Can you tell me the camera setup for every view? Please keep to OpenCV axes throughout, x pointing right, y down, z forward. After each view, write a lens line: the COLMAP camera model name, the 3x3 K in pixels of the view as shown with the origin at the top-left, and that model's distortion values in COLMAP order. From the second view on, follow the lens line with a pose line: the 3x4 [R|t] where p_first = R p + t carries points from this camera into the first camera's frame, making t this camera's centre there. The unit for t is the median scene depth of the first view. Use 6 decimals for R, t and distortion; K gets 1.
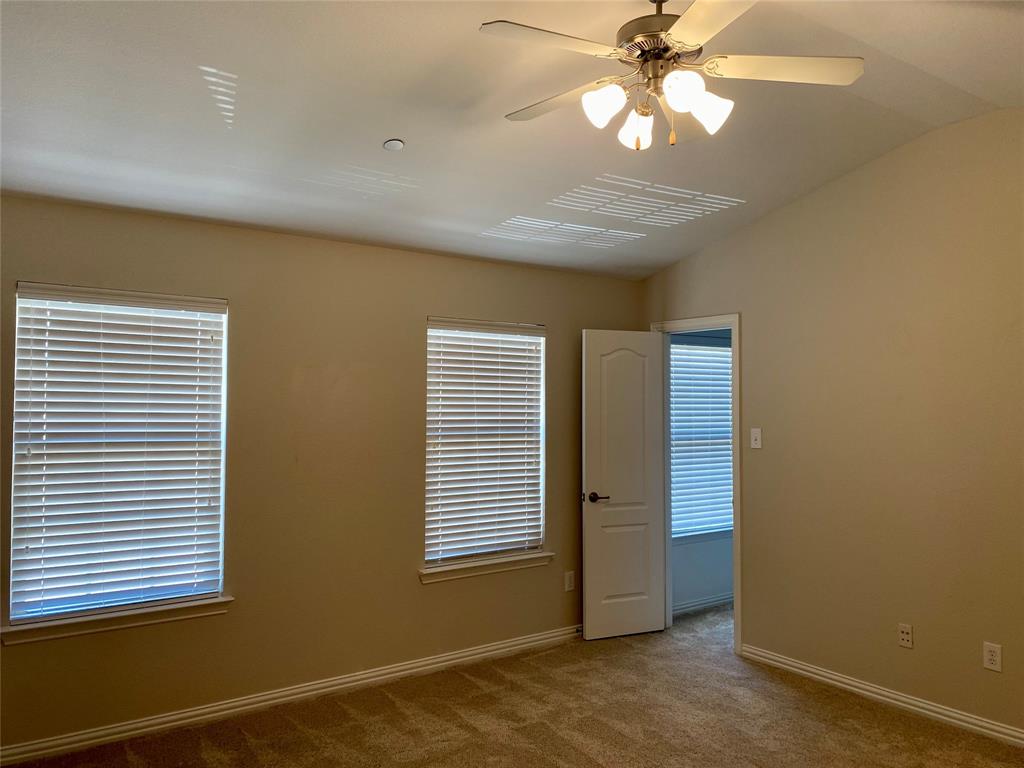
lens RADIAL K [[781.2, 0, 524.5], [0, 781.2, 361.8], [0, 0, 1]] dist [0.051395, -0.055664]
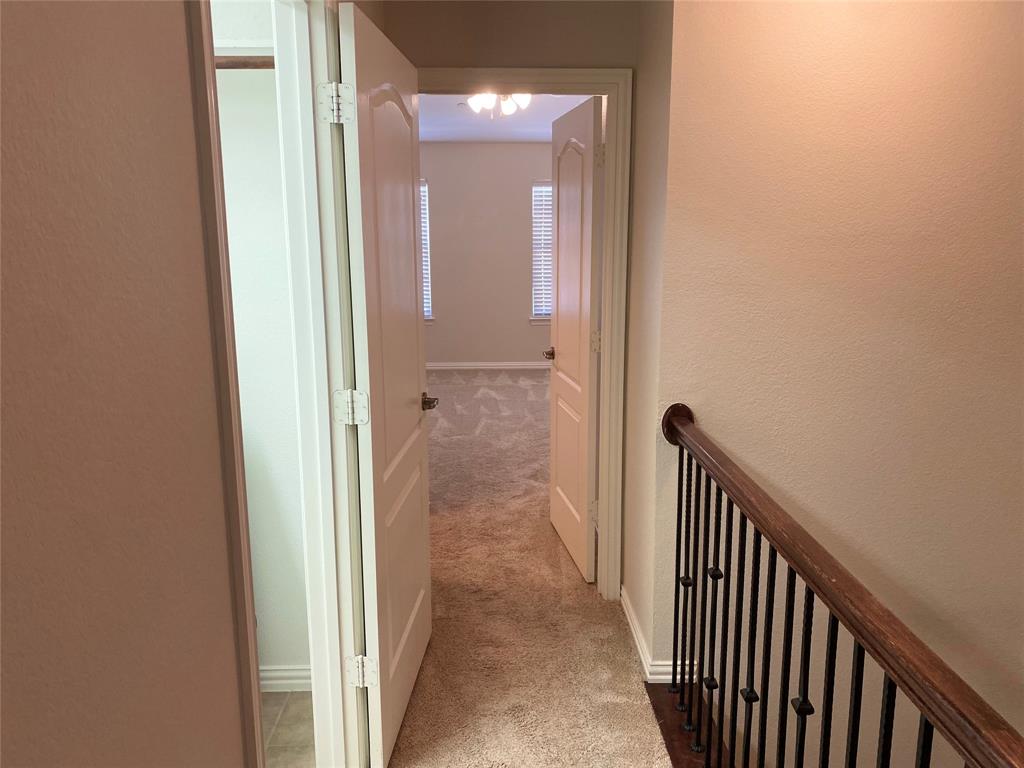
lens RADIAL K [[779.1, 0, 512.0], [0, 779.1, 384.0], [0, 0, 1]] dist [0.044606, -0.004072]
pose [[0.828072, 0.104260, -0.550841, 0.877089], [0.034433, 0.971241, 0.235594, -0.027297], [0.559563, -0.214057, 0.800668, -0.575388]]
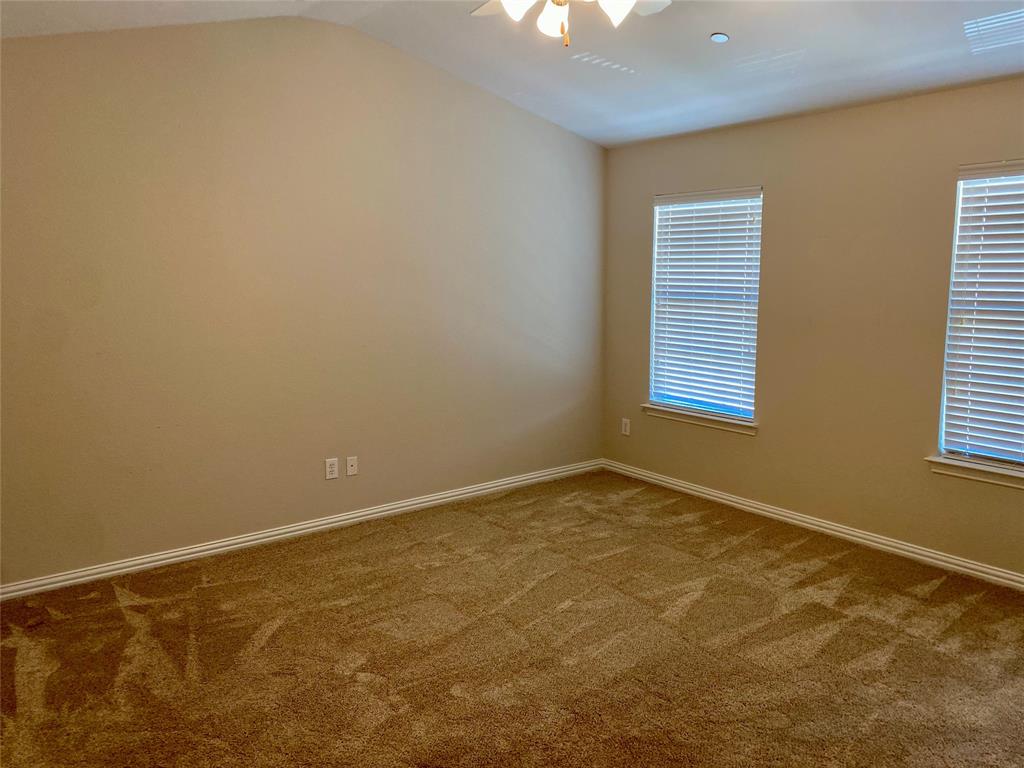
lens RADIAL K [[759.7, 0, 512.0], [0, 759.7, 384.0], [0, 0, 1]] dist [0.050858, -0.107472]
pose [[0.024000, 0.138409, -0.990084, 0.700178], [0.051131, 0.988903, 0.139484, 0.033867], [0.998404, -0.053972, 0.016657, 0.491129]]
